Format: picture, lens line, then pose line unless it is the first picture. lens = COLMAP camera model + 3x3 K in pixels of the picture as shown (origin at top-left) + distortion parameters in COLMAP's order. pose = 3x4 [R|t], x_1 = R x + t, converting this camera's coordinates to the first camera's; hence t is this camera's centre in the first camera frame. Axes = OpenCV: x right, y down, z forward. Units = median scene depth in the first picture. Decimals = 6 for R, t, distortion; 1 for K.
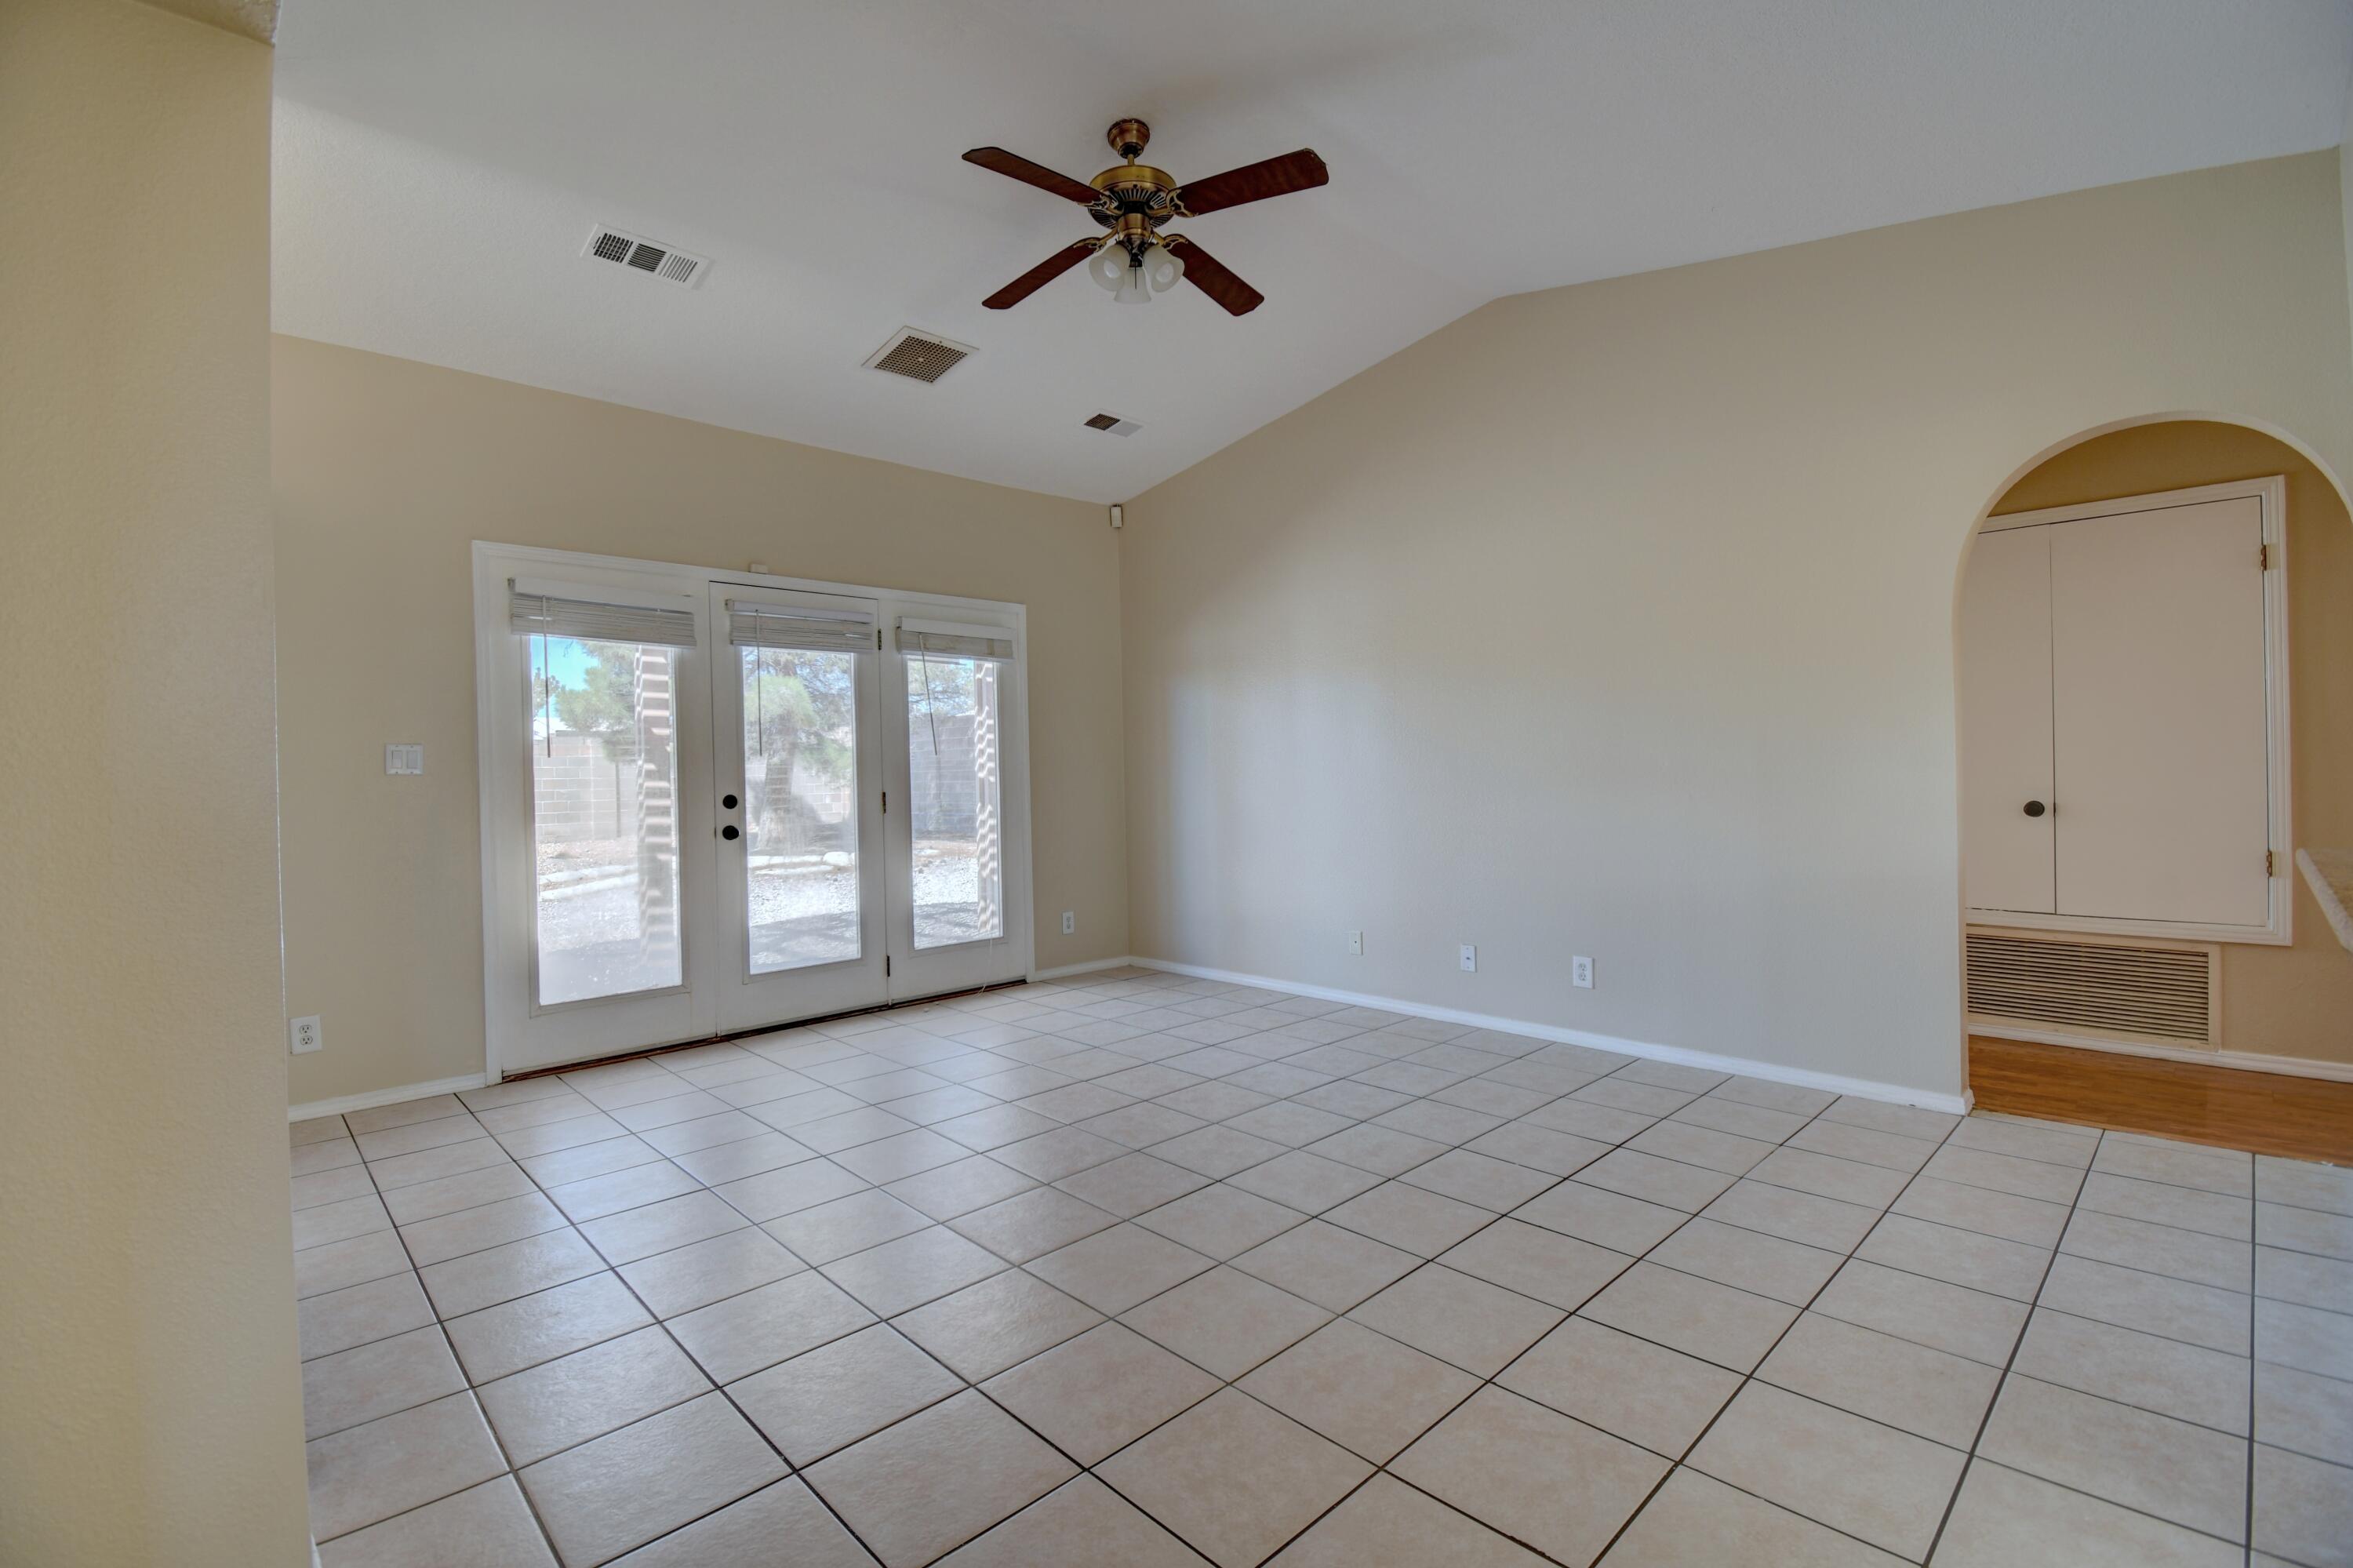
lens RADIAL K [[1034.5, 0, 1176.5], [0, 1034.5, 784.0], [0, 0, 1]] dist [0.001163, -0.015938]
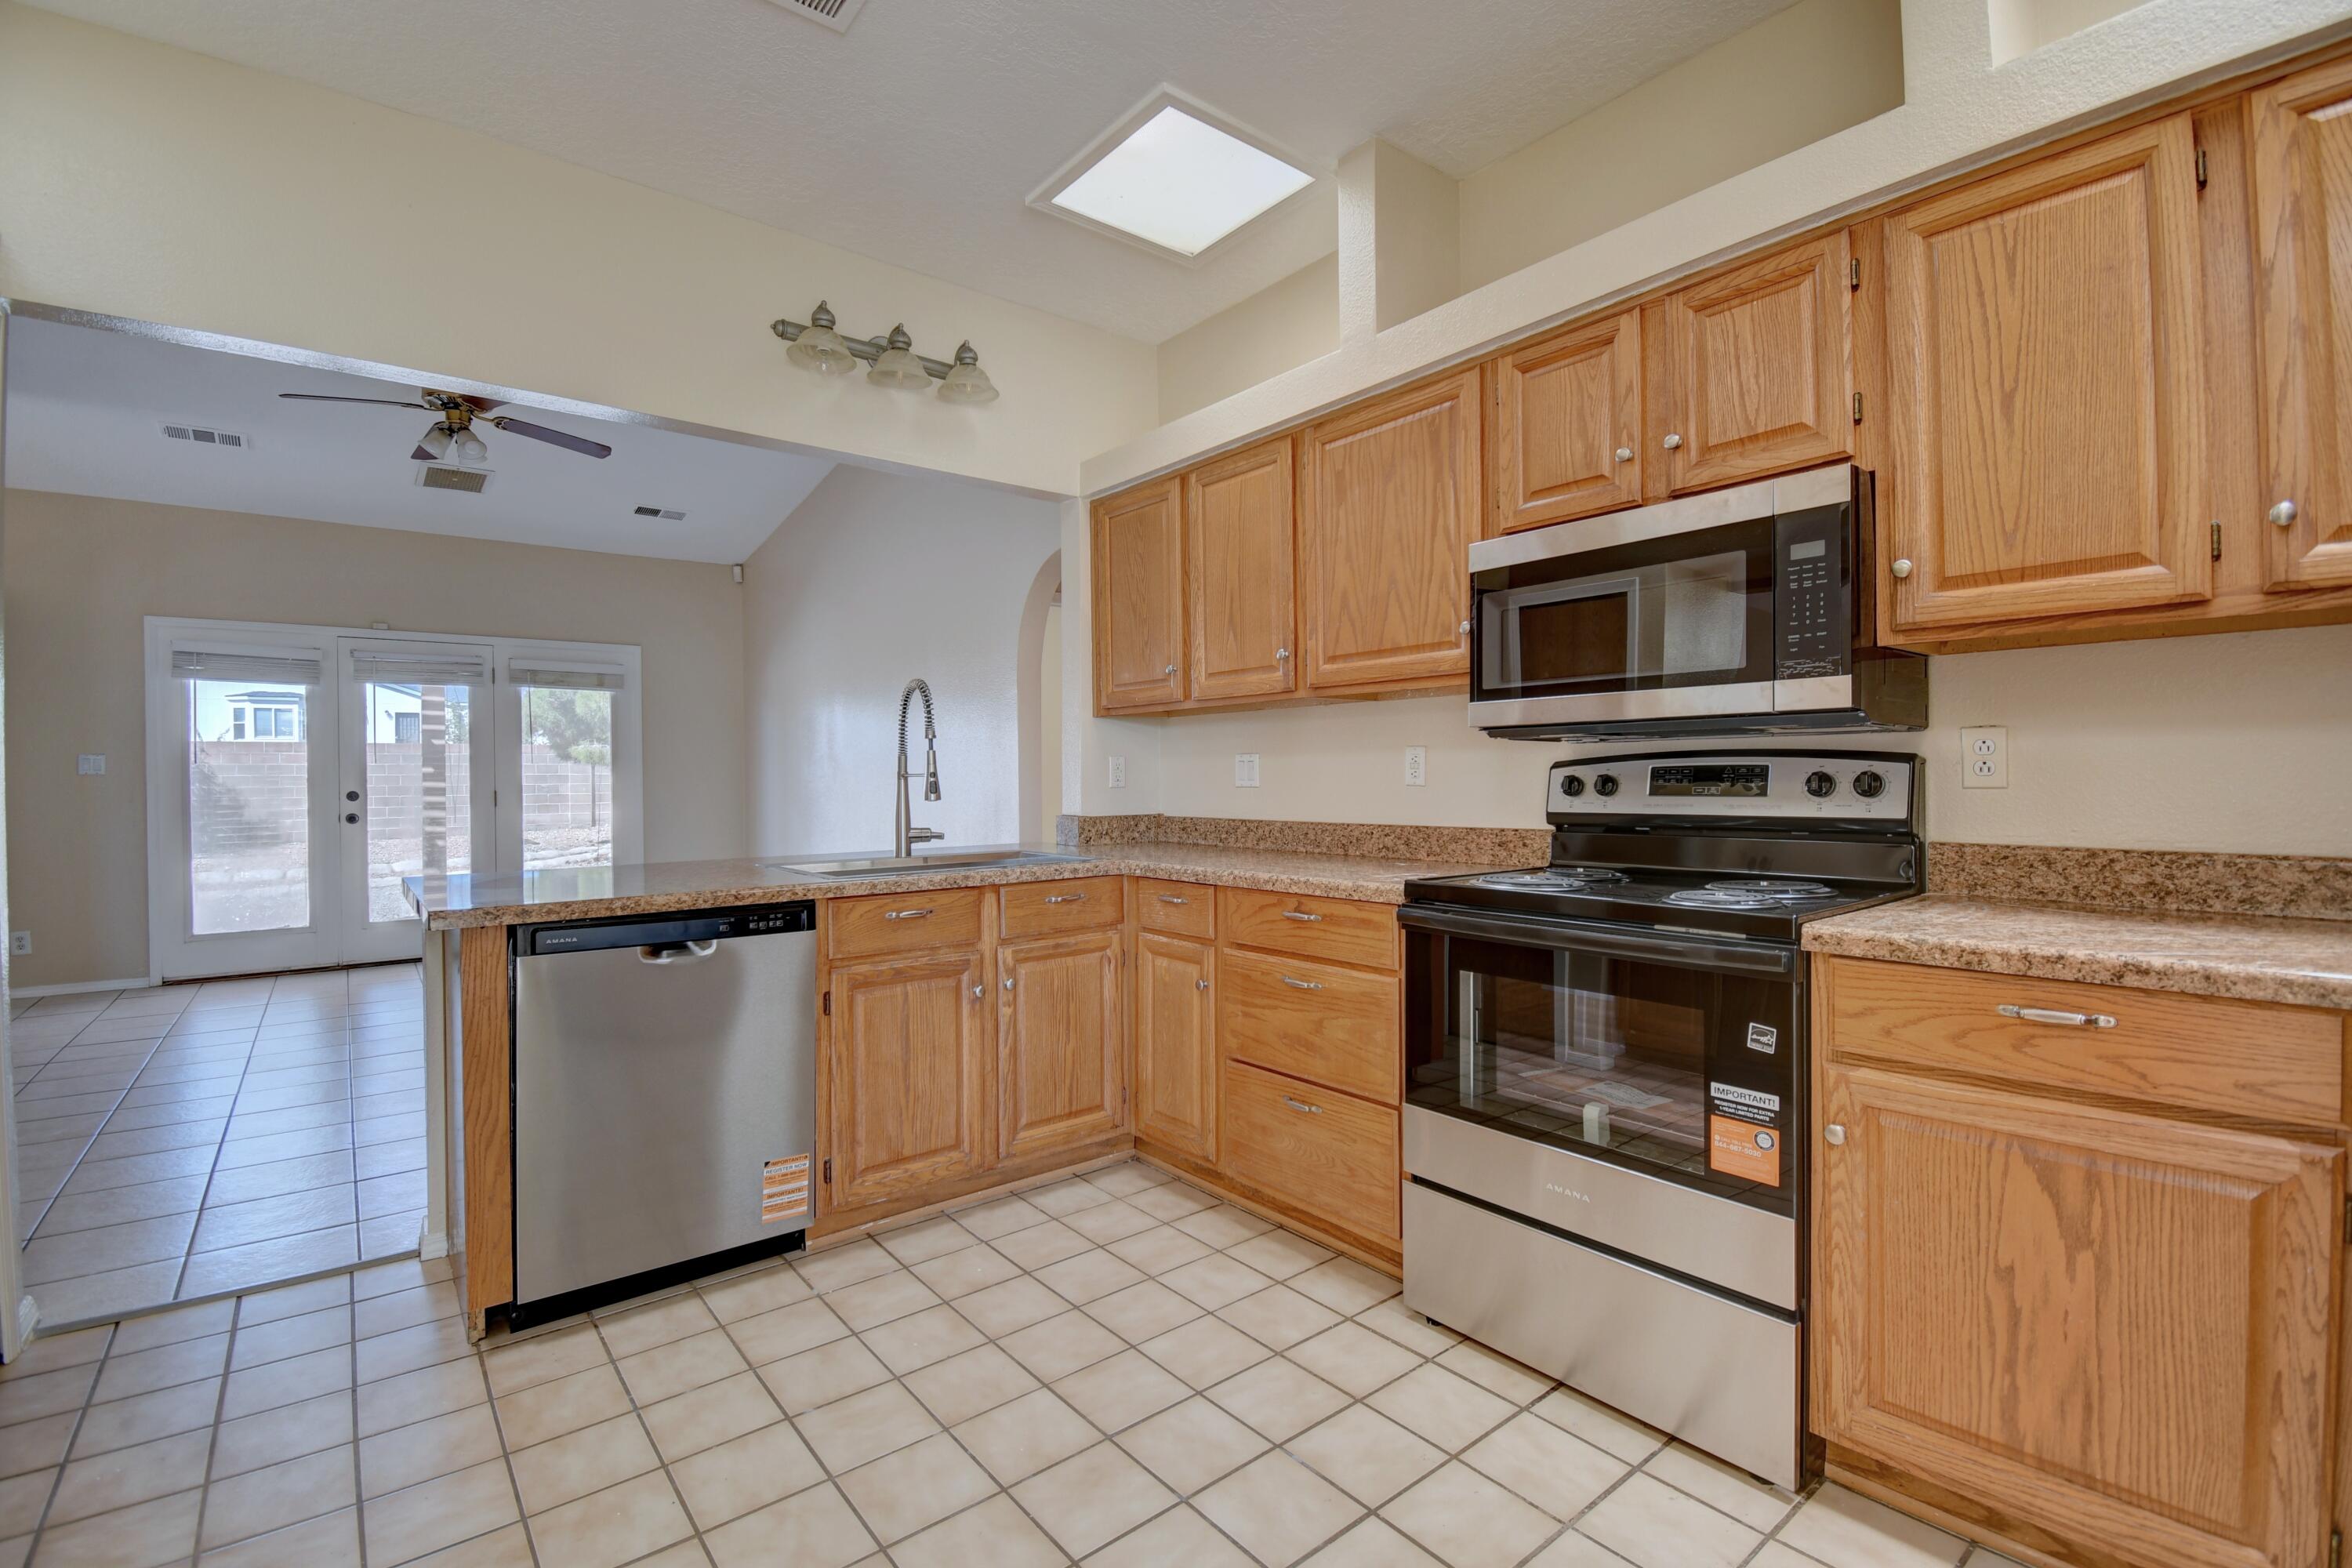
lens RADIAL K [[1034.0, 0, 1176.0], [0, 1034.0, 784.0], [0, 0, 1]] dist [0.001163, -0.015938]
pose [[0.994674, 0.014092, -0.102107, 0.804204], [-0.014164, 0.999900, 0.000012, -0.015143], [0.102096, 0.001434, 0.994773, -0.255254]]
